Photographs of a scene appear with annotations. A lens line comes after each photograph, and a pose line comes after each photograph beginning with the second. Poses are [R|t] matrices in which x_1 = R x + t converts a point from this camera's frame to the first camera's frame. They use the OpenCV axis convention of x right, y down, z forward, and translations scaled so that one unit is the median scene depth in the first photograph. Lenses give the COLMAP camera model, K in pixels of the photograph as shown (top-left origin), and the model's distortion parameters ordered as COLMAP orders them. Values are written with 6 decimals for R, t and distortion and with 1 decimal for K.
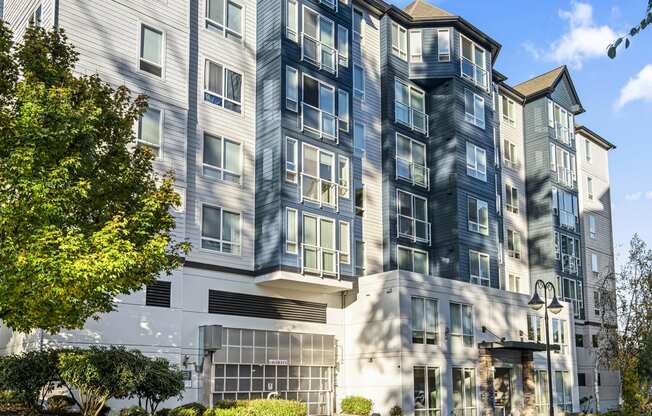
lens RADIAL K [[927.0, 0, 326.0], [0, 927.0, 208.0], [0, 0, 1]] dist [0.082459, -0.000770]
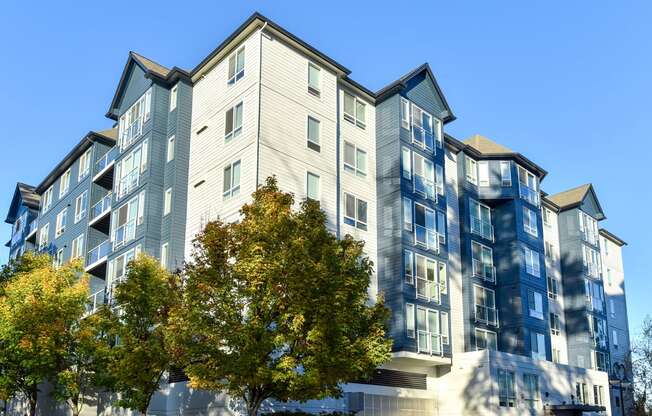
lens RADIAL K [[798.2, 0, 326.0], [0, 798.2, 208.0], [0, 0, 1]] dist [0.021131, 0.019664]
pose [[0.999688, -0.002228, -0.024873, -0.099691], [0.000024, 0.996097, -0.088264, -0.027043], [0.024973, 0.088236, 0.995787, -0.126412]]
